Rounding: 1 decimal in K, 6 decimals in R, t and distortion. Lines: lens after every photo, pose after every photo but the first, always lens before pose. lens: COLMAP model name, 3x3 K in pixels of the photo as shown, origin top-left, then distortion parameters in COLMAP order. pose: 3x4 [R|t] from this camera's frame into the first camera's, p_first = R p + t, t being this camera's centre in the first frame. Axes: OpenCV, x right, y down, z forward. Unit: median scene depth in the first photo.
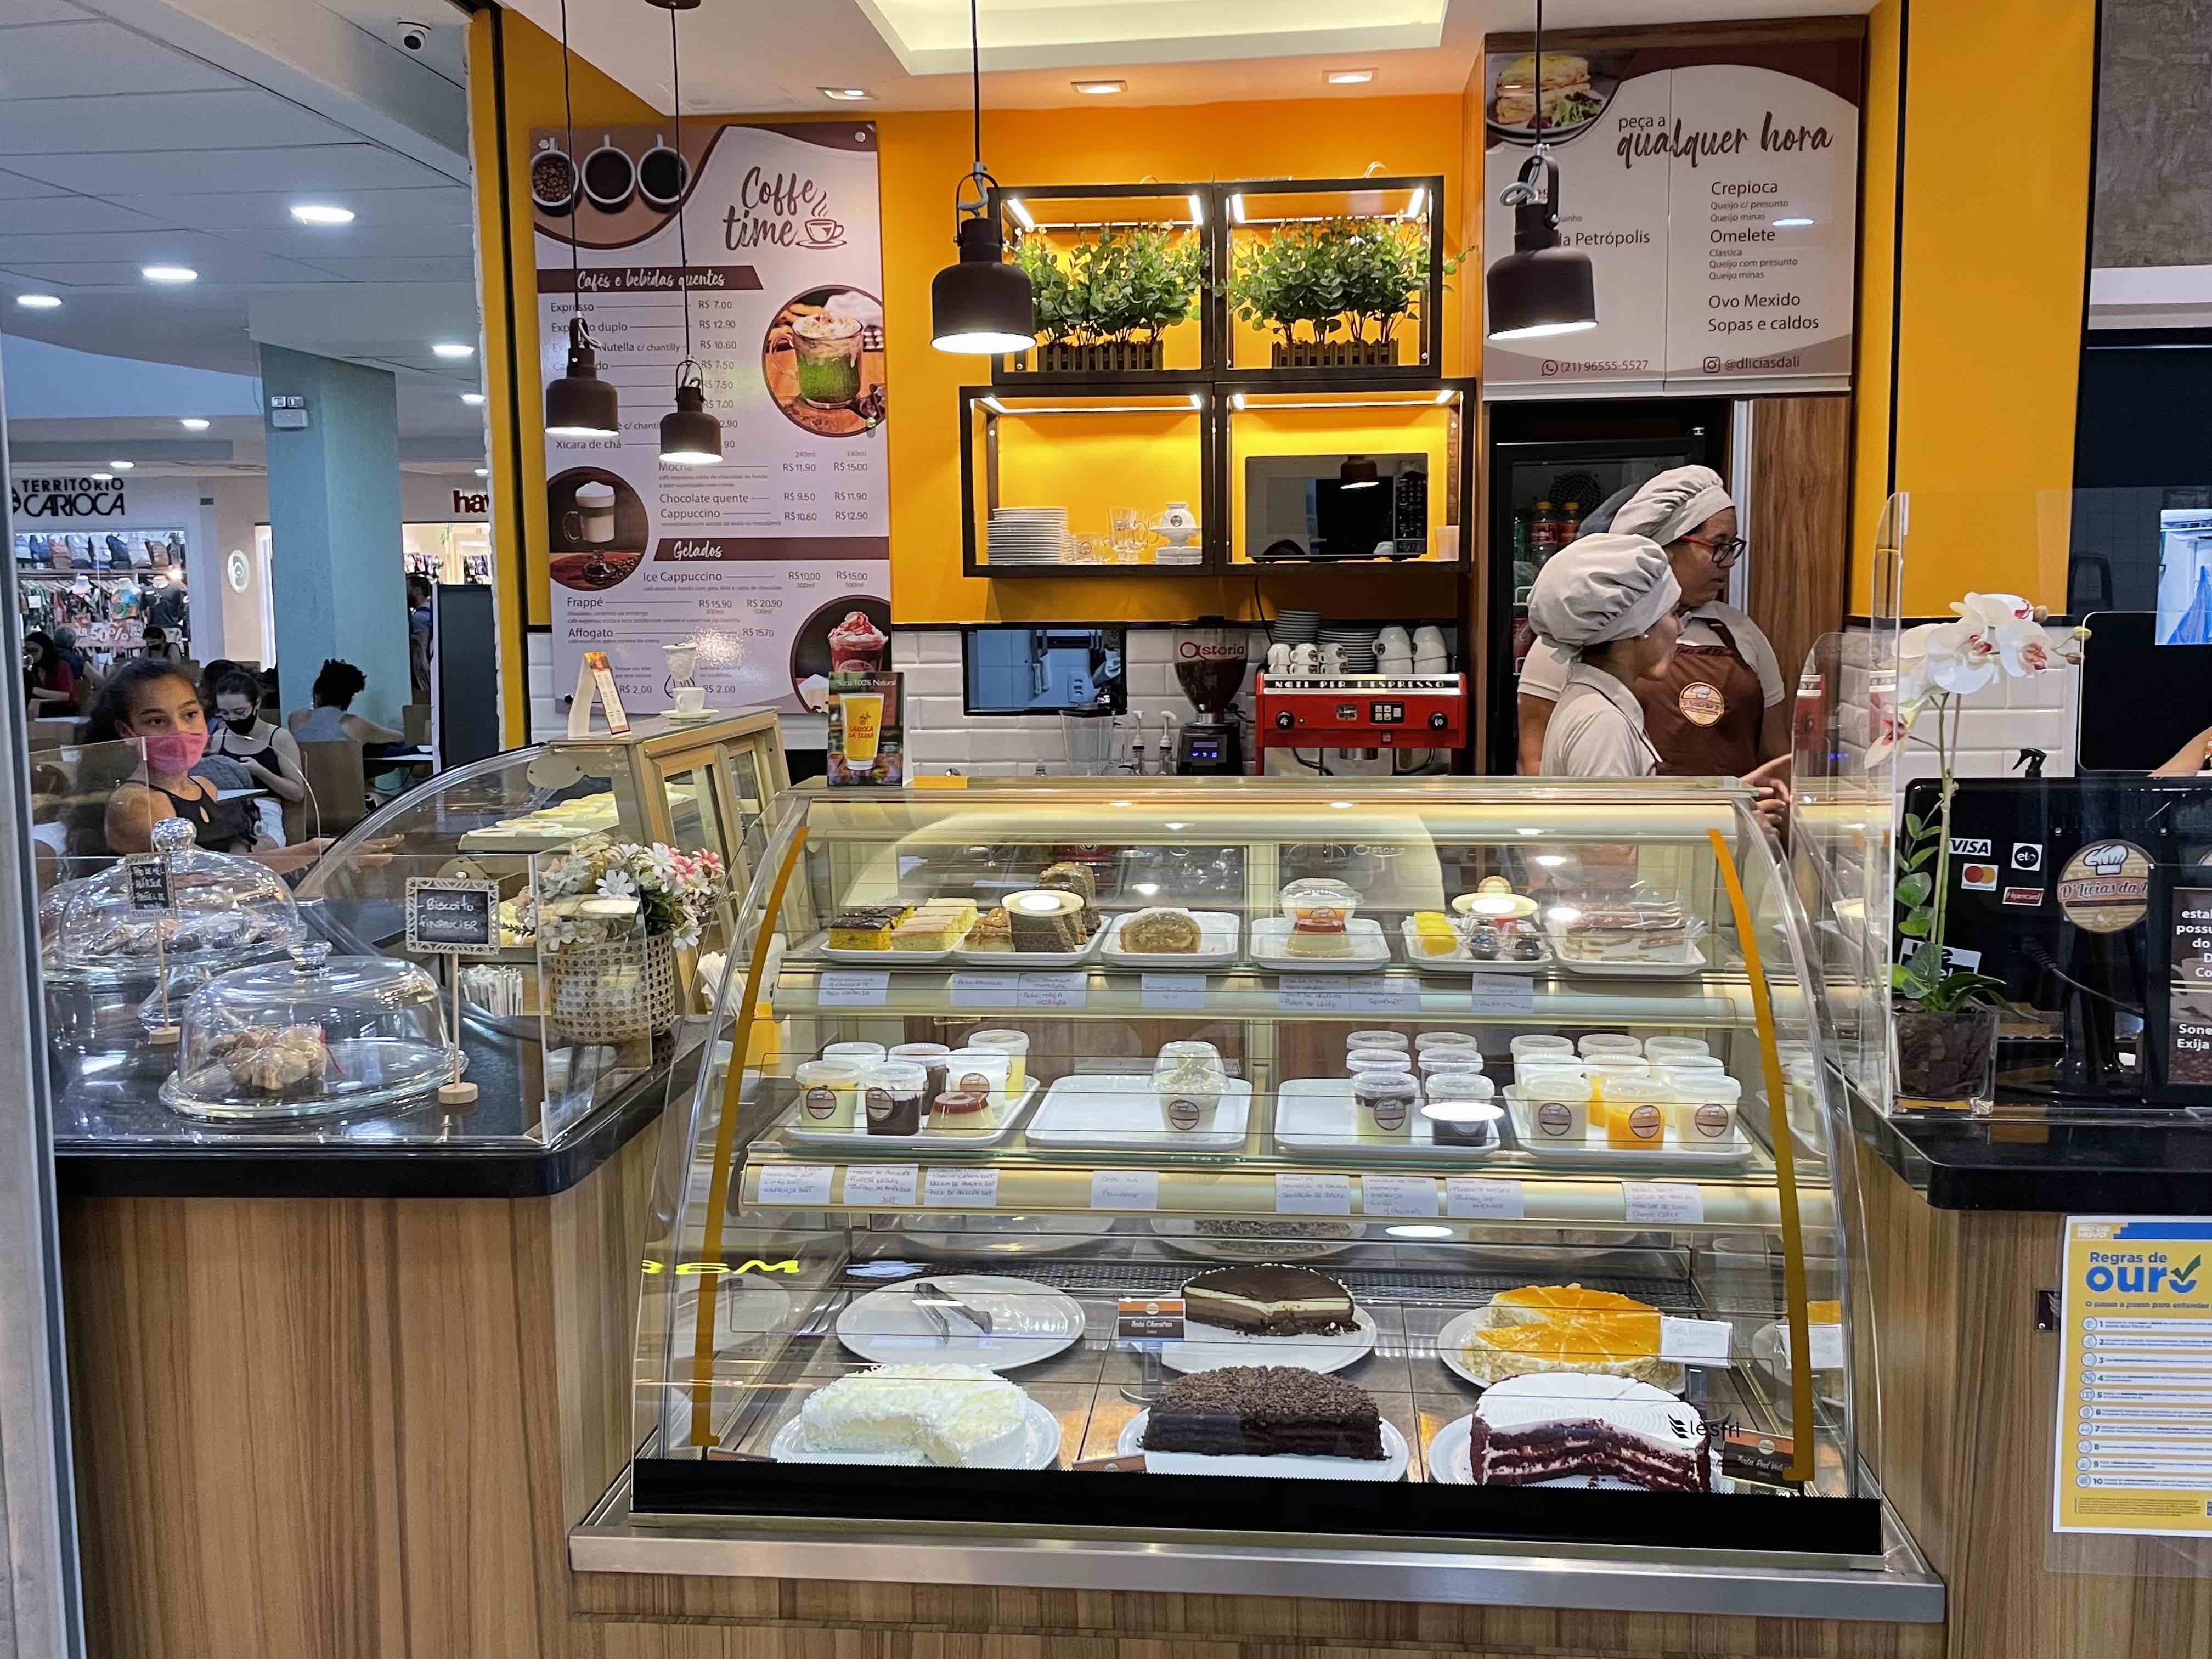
lens RADIAL K [[2031.3, 0, 1106.0], [0, 2031.3, 829.5], [0, 0, 1]] dist [0.001527, -0.001381]
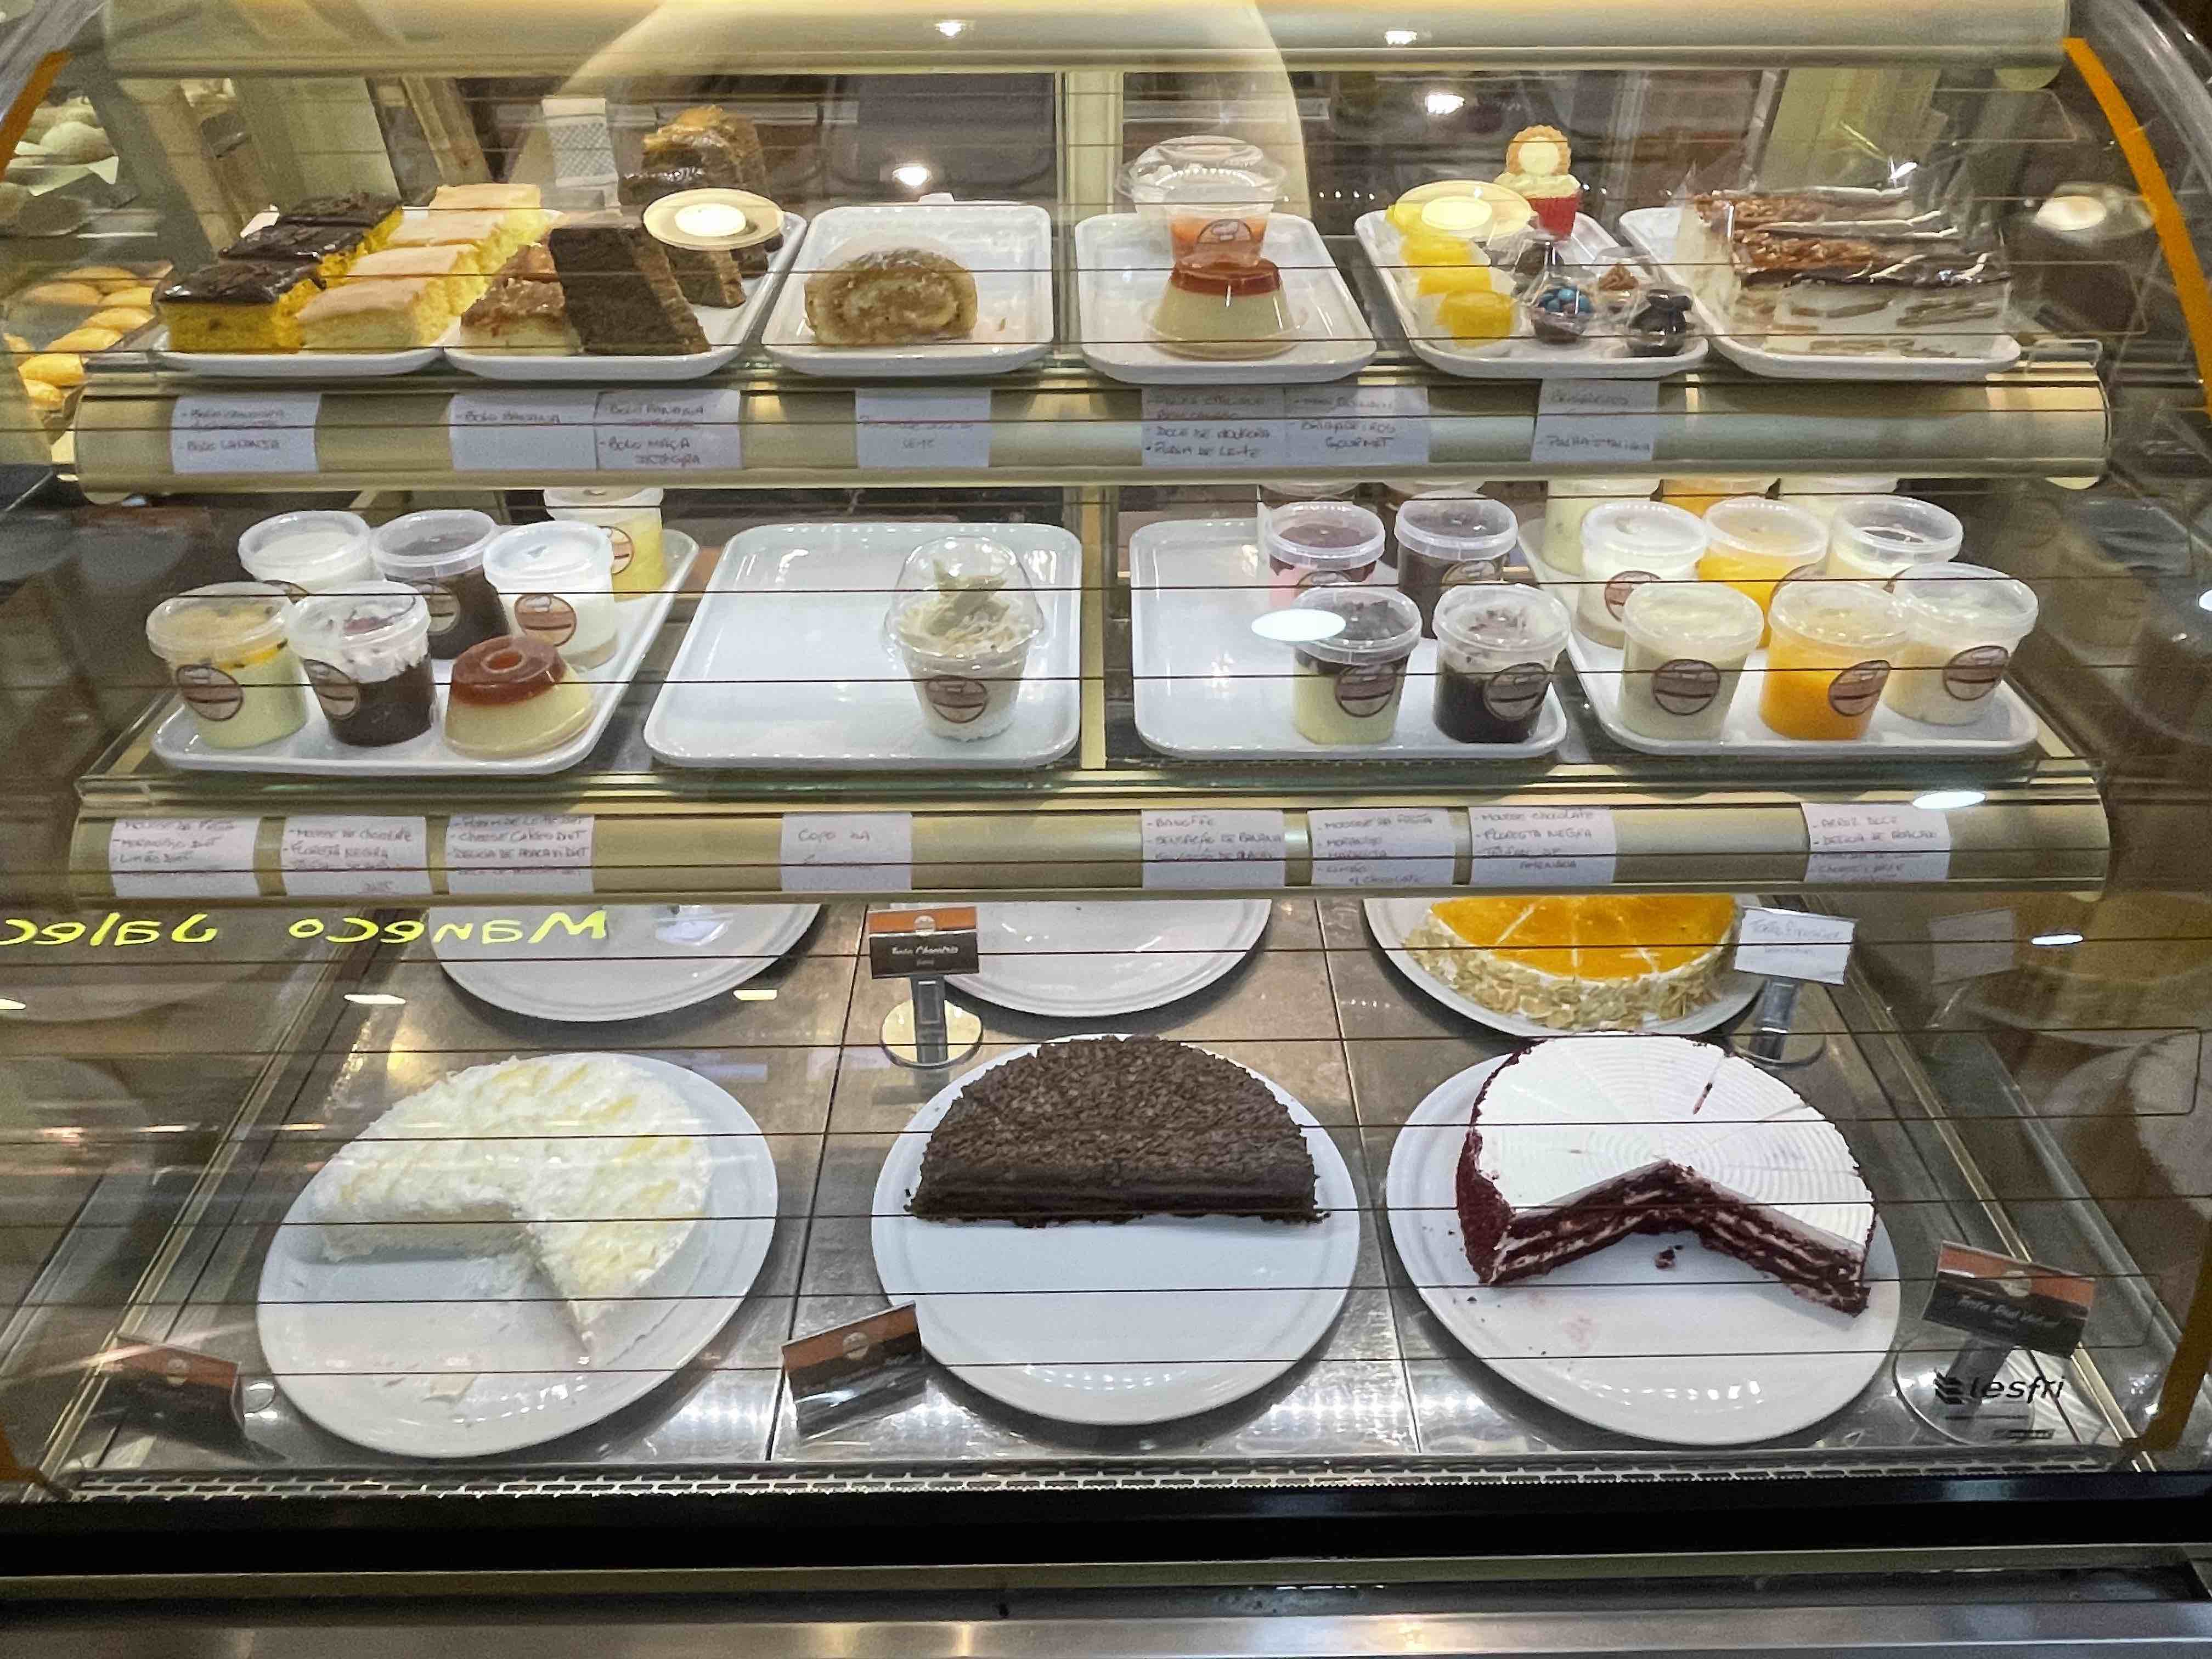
lens RADIAL K [[1588.4, 0, 1106.0], [0, 1588.4, 829.5], [0, 0, 1]] dist [0.044967, -0.112741]
pose [[0.993800, -0.058746, 0.094392, 0.035374], [0.006262, 0.877230, 0.480029, -0.018202], [-0.111004, -0.476462, 0.872160, 0.627667]]
